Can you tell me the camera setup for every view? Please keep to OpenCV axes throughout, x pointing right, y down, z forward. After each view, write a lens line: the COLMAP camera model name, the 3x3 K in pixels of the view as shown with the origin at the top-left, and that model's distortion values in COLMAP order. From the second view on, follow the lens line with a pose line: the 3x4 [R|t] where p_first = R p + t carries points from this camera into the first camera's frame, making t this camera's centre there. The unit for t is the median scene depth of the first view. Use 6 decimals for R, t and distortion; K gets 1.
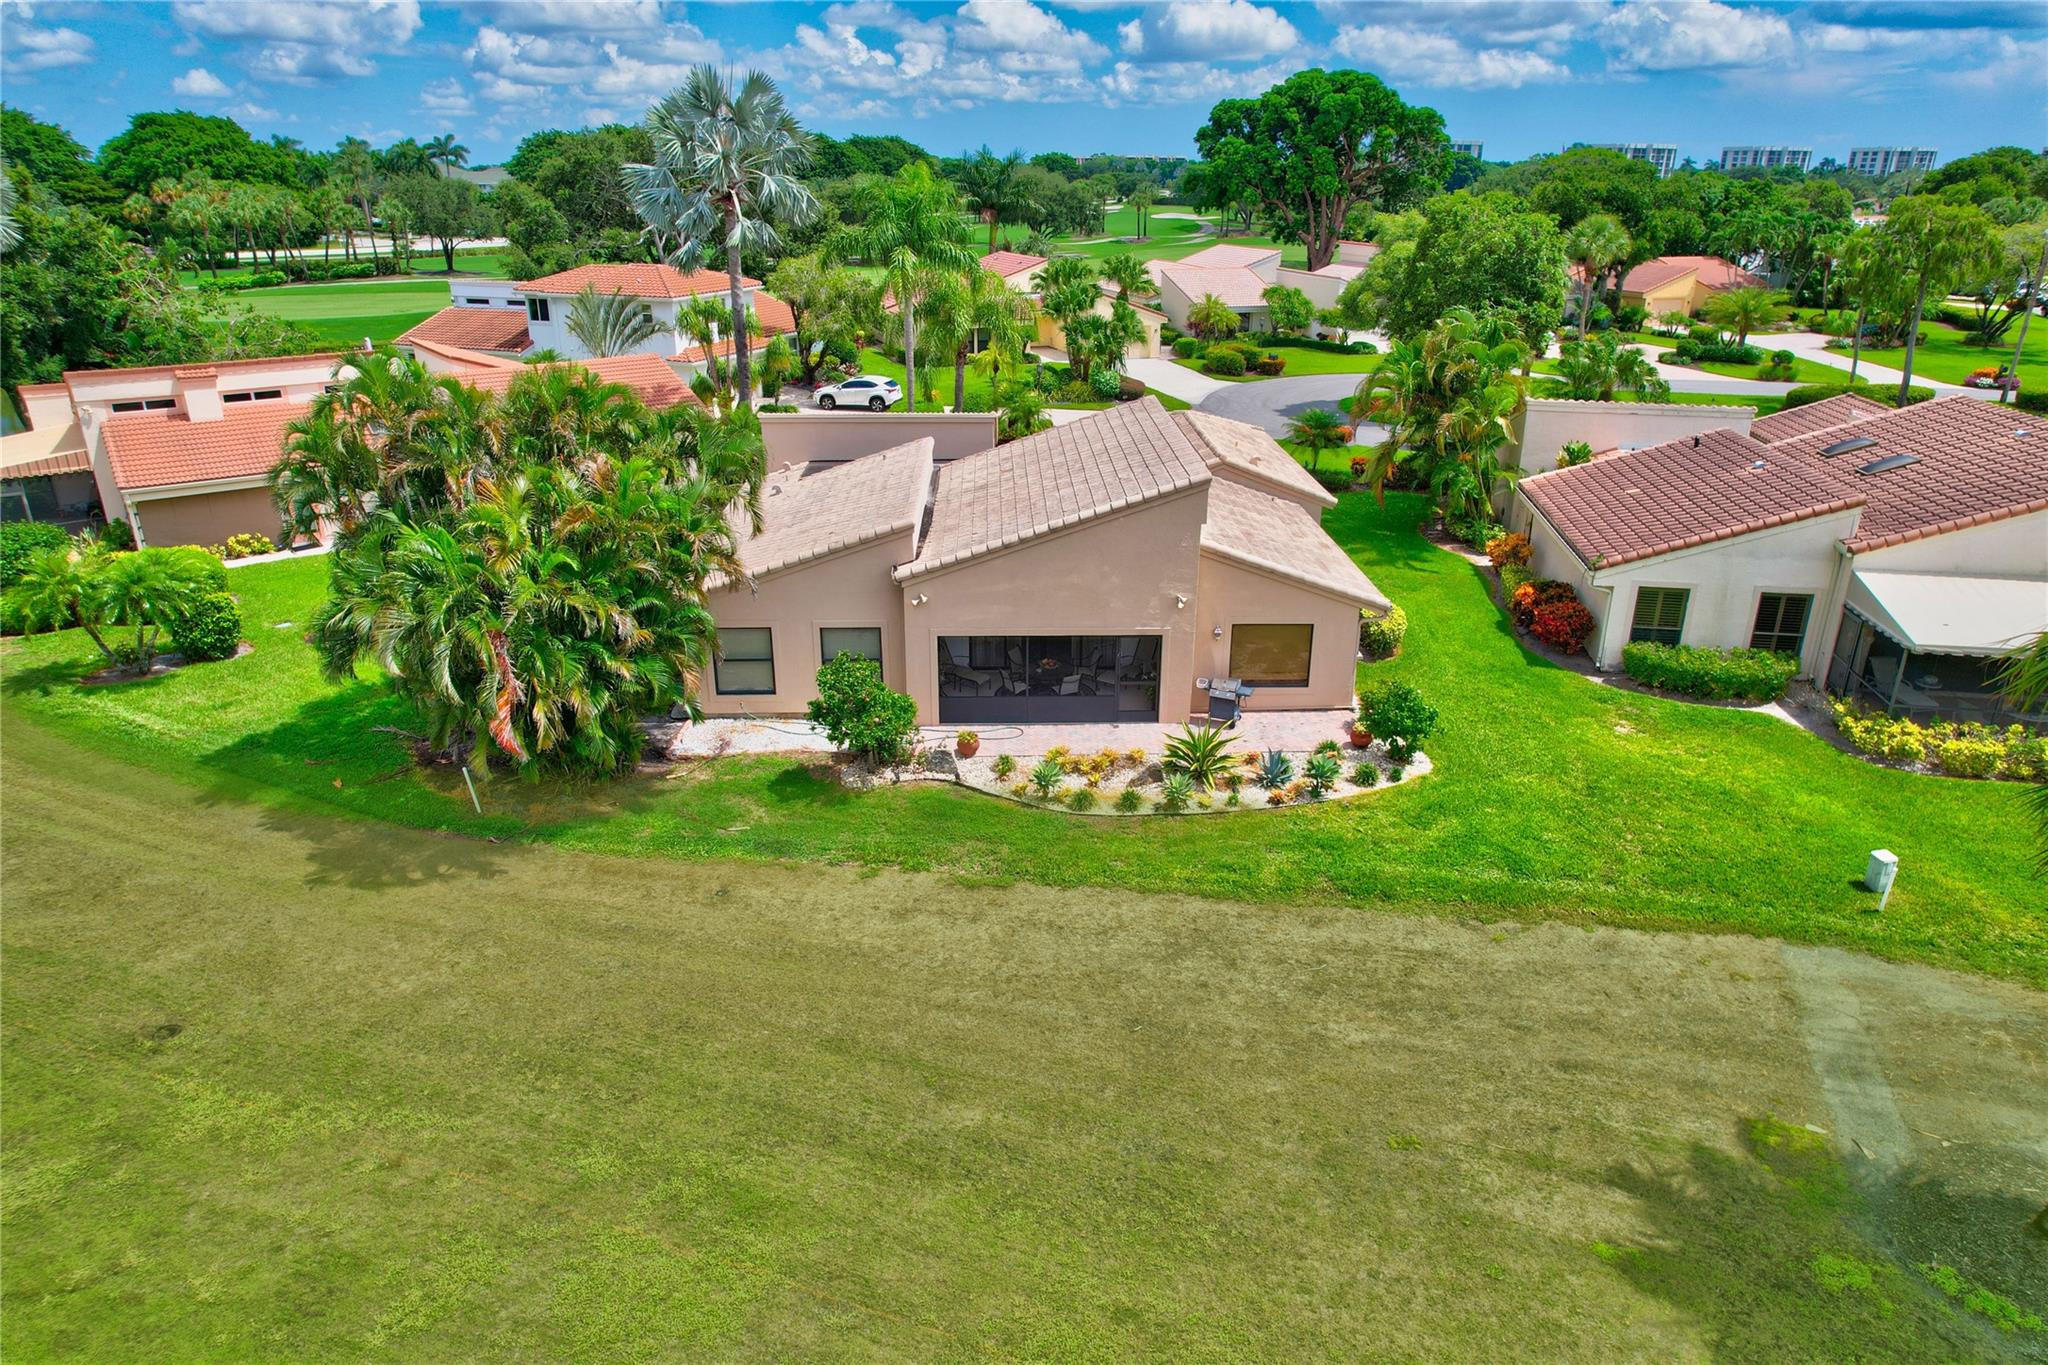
lens RADIAL K [[1297.9, 0, 1021.9], [0, 1297.9, 675.4], [0, 0, 1]] dist [-0.060336, 0.050634]
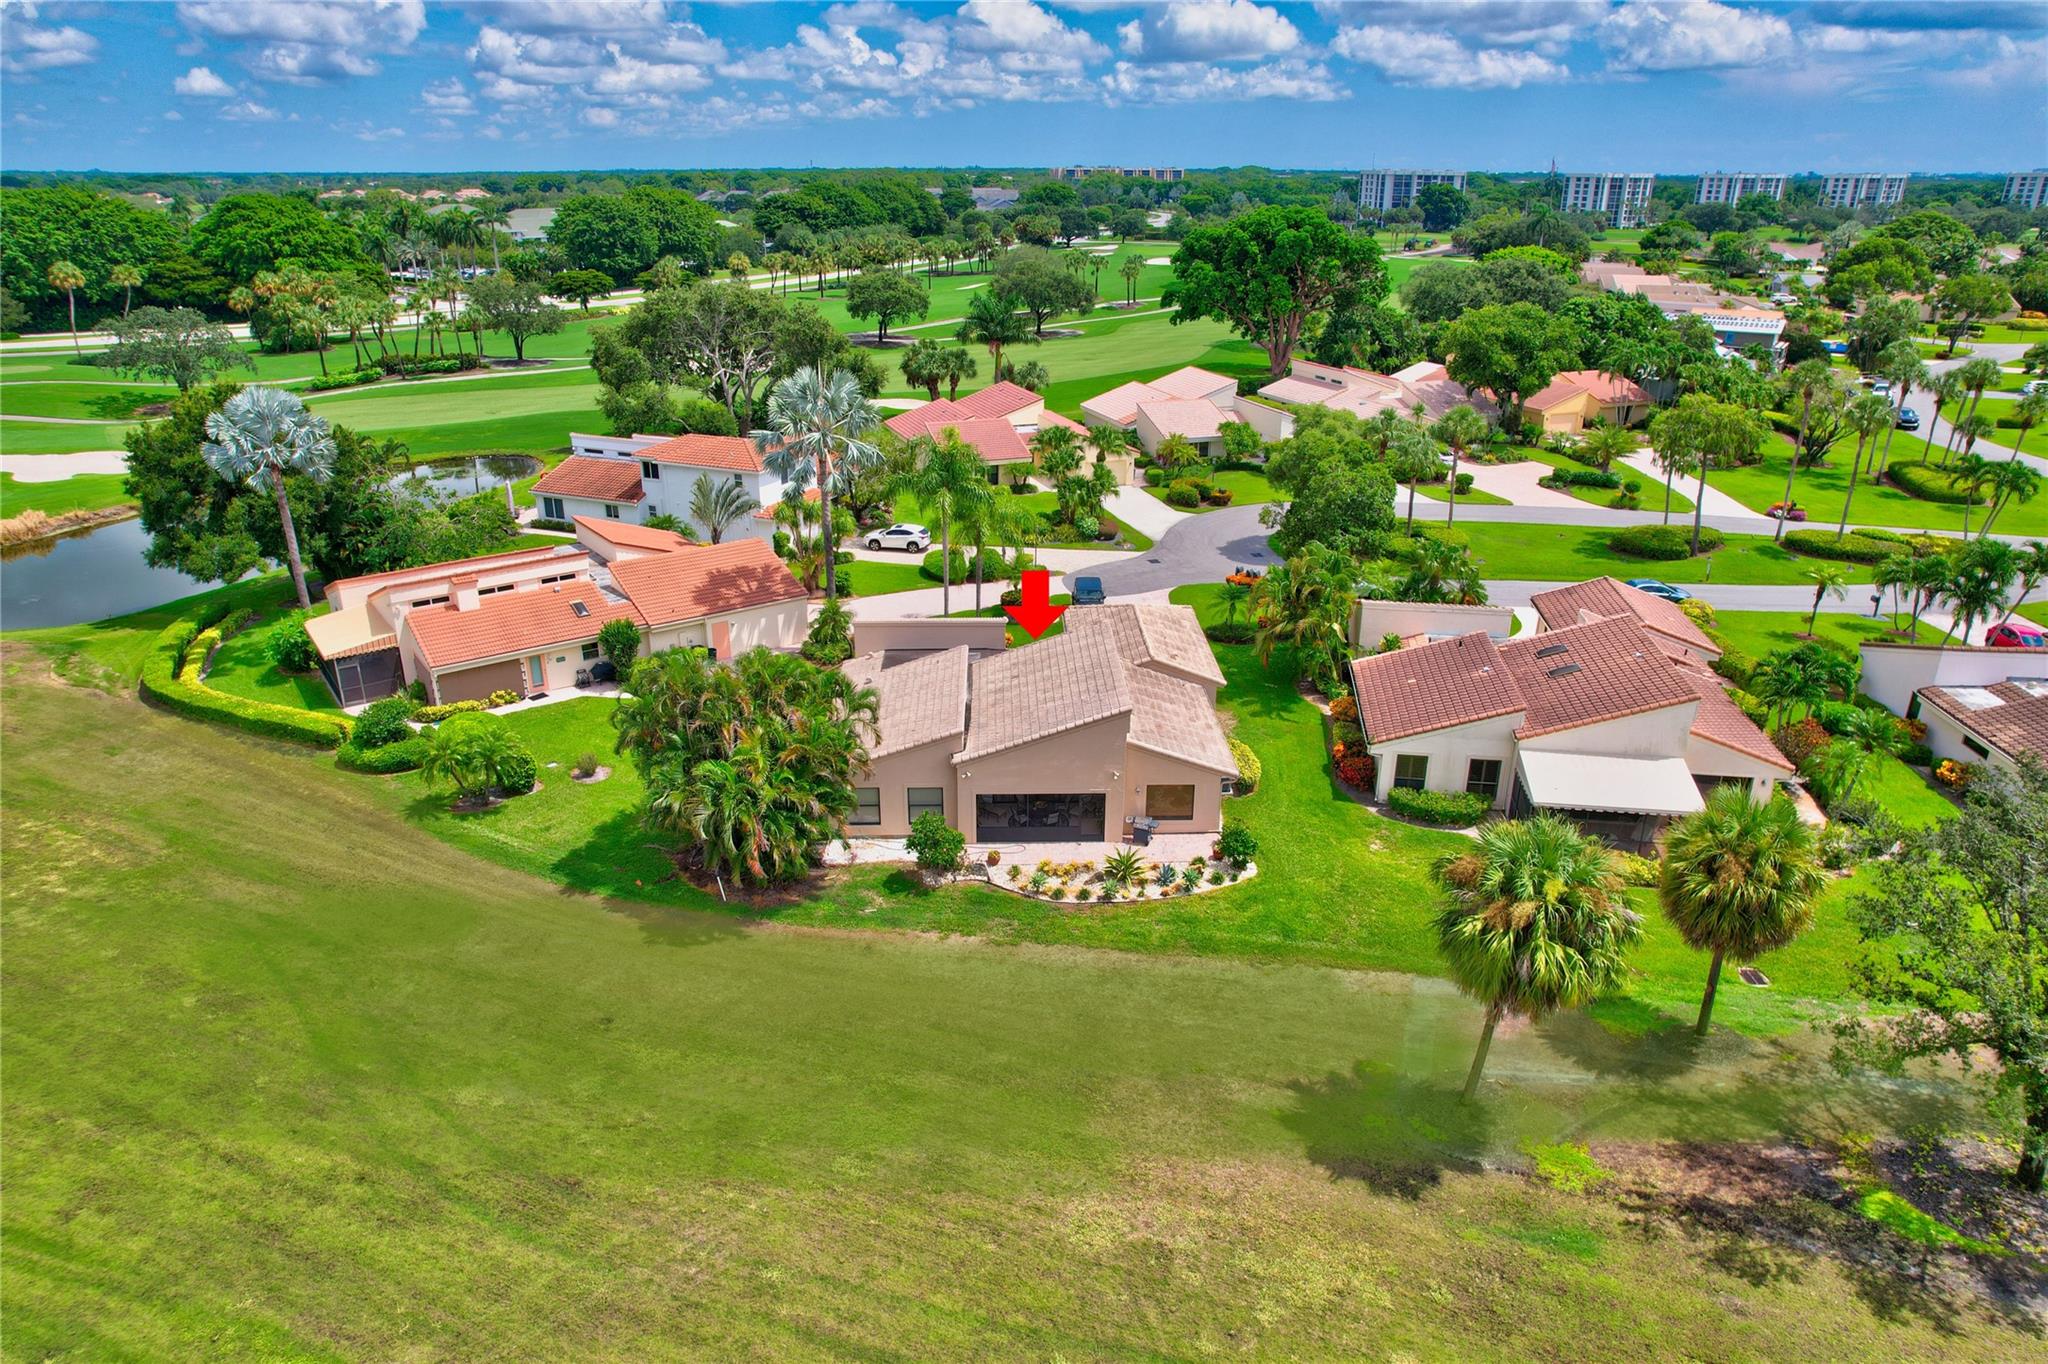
lens RADIAL K [[1297.9, 0, 1029.1], [0, 1297.9, 677.9], [0, 0, 1]] dist [-0.060336, 0.050634]
pose [[0.999983, 0.000960, 0.005828, -0.003693], [-0.000985, 0.999990, 0.004306, -0.164224], [-0.005823, -0.004312, 0.999974, -0.623892]]
